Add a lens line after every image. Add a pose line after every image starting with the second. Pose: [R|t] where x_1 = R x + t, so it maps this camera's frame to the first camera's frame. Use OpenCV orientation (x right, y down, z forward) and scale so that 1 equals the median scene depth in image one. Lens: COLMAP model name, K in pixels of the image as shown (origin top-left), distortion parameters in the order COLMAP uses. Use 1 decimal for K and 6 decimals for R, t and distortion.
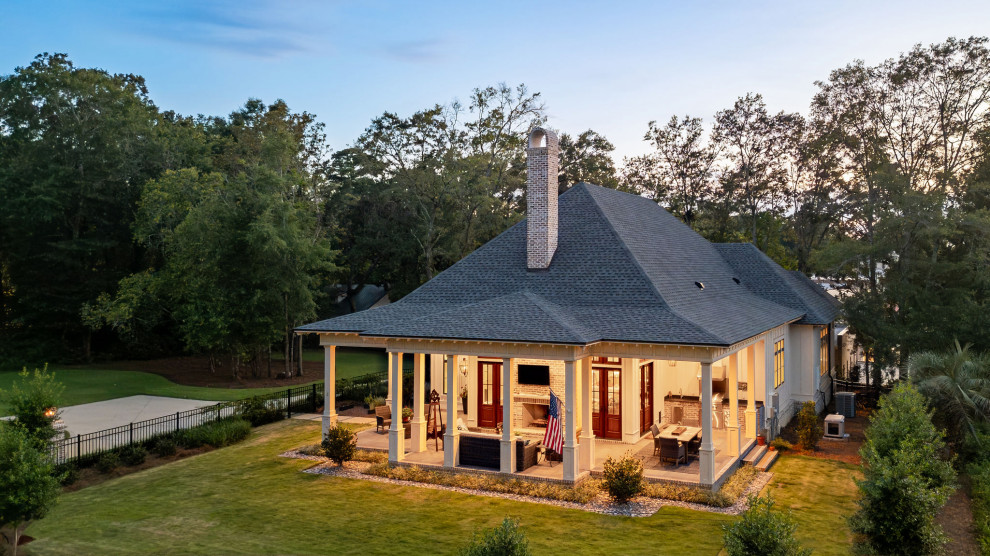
lens RADIAL K [[761.0, 0, 589.3], [0, 761.0, 301.6], [0, 0, 1]] dist [0.055496, -0.043638]
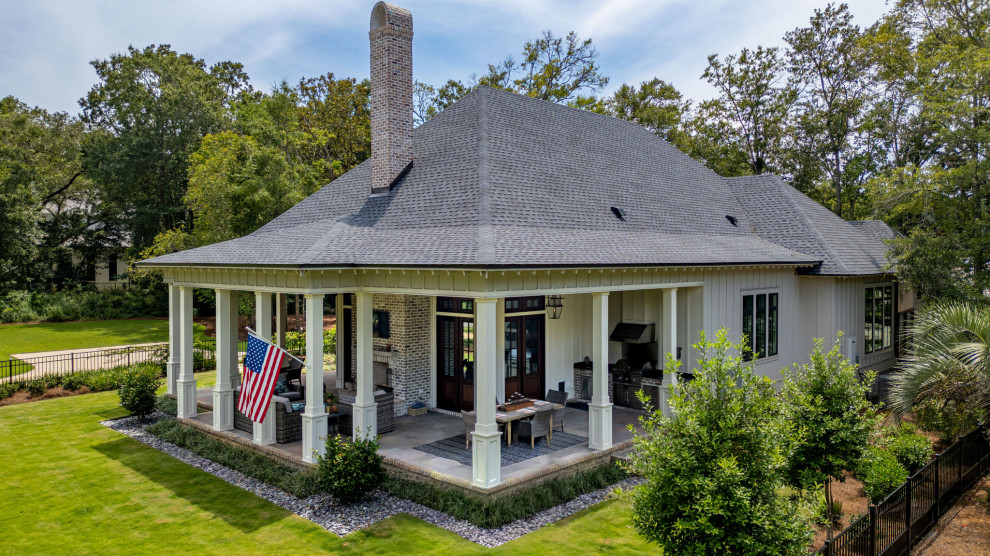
lens RADIAL K [[690.3, 0, 513.2], [0, 690.3, 311.2], [0, 0, 1]] dist [0.034979, -0.021195]
pose [[0.940748, 0.023484, -0.338292, 0.196284], [-0.012165, 0.999294, 0.035540, 0.036256], [0.338888, -0.029319, 0.940370, 0.245283]]
